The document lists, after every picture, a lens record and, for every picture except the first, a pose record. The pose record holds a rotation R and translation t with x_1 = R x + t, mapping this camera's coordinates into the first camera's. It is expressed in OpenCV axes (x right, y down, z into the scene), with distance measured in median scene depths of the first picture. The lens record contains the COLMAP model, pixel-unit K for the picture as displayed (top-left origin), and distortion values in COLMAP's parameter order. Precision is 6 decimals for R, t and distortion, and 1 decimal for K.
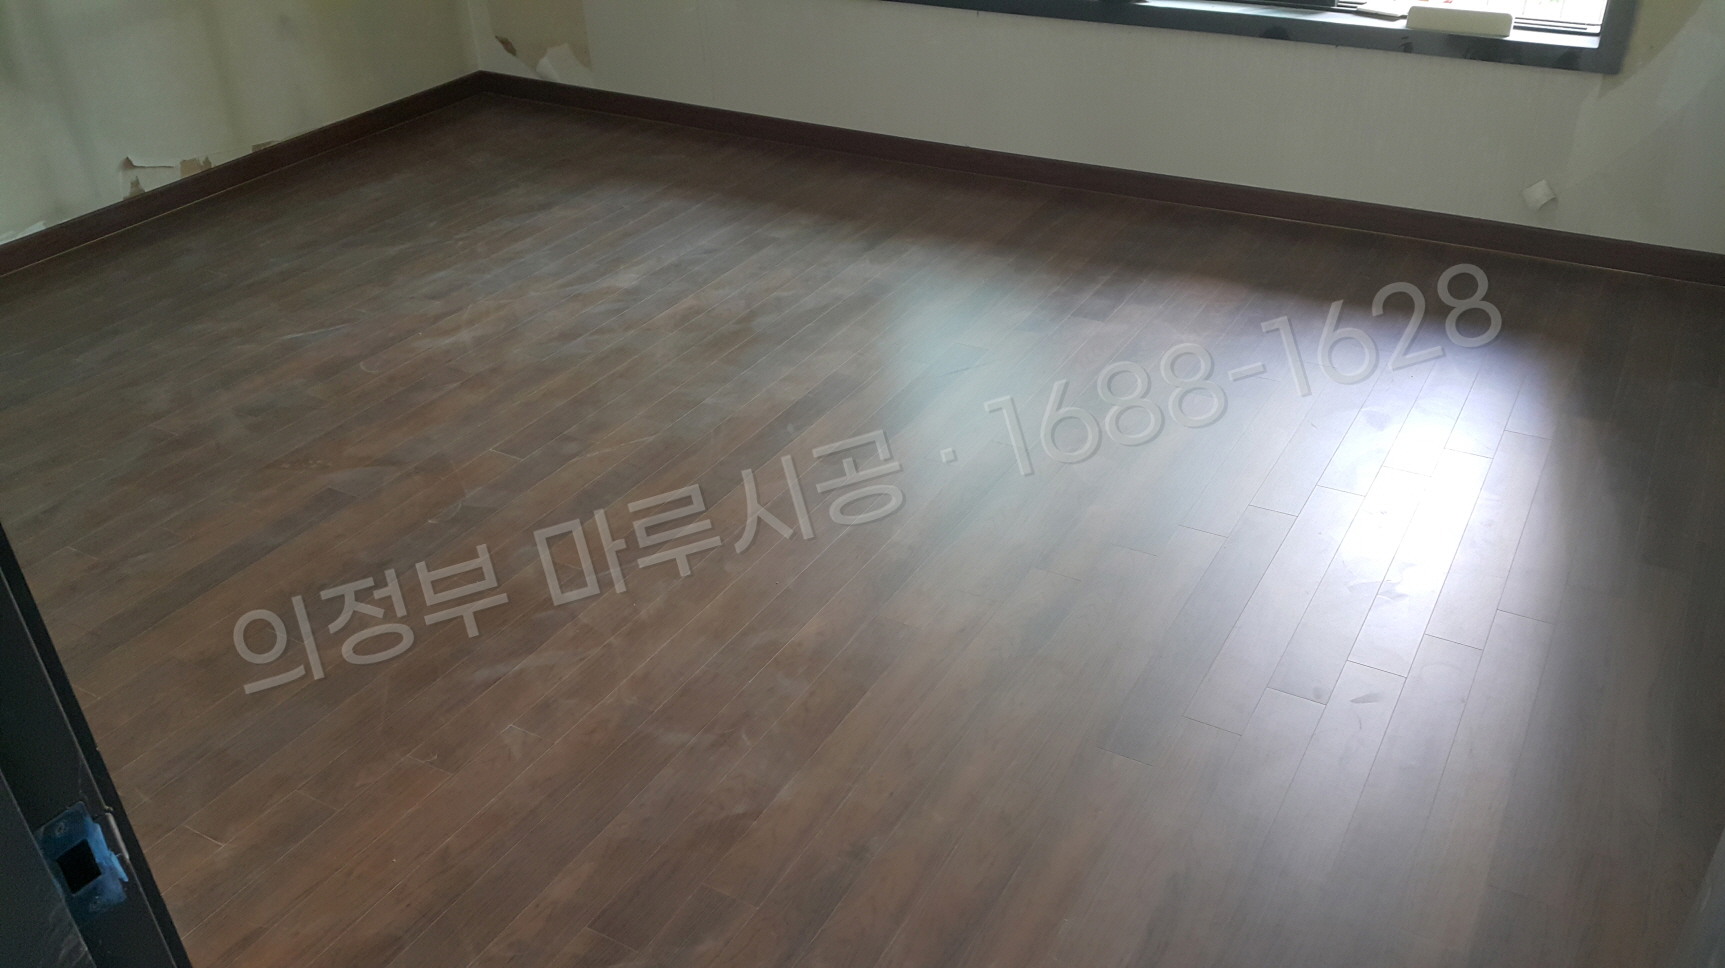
lens RADIAL K [[1388.9, 0, 862.5], [0, 1388.9, 484.0], [0, 0, 1]] dist [-0.001539, 0.001204]
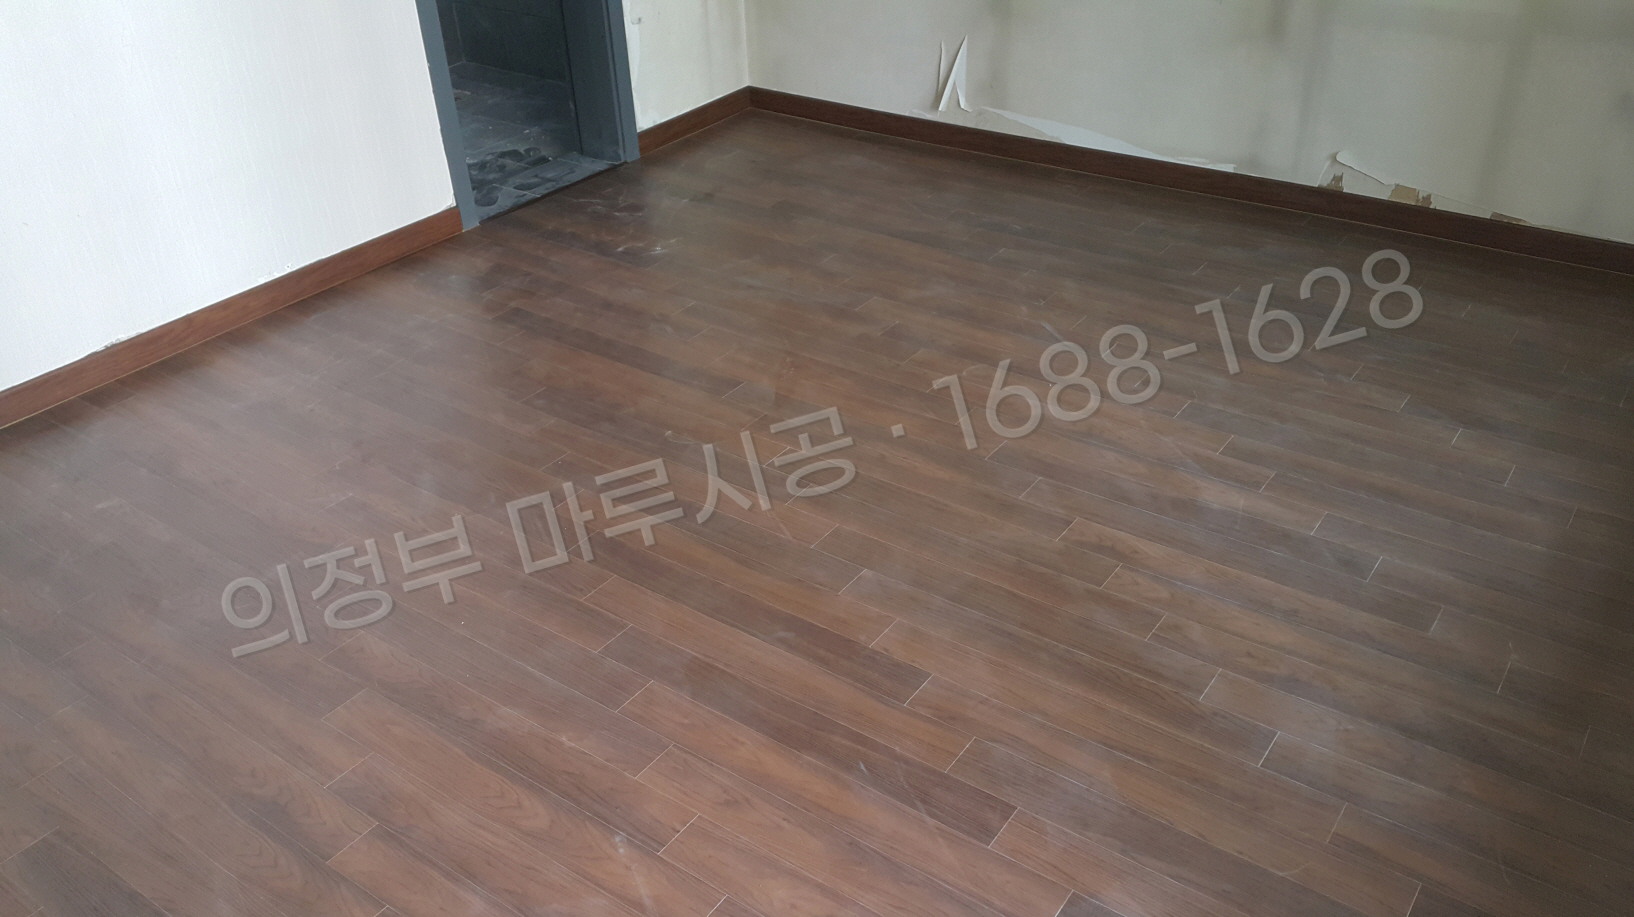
lens RADIAL K [[1342.7, 0, 817.0], [0, 1342.7, 458.5], [0, 0, 1]] dist [0.206770, -0.379918]
pose [[-0.025946, 0.557442, -0.829810, 0.382270], [-0.532814, 0.694644, 0.483301, -0.354091], [0.845835, 0.454674, 0.278990, 0.528199]]
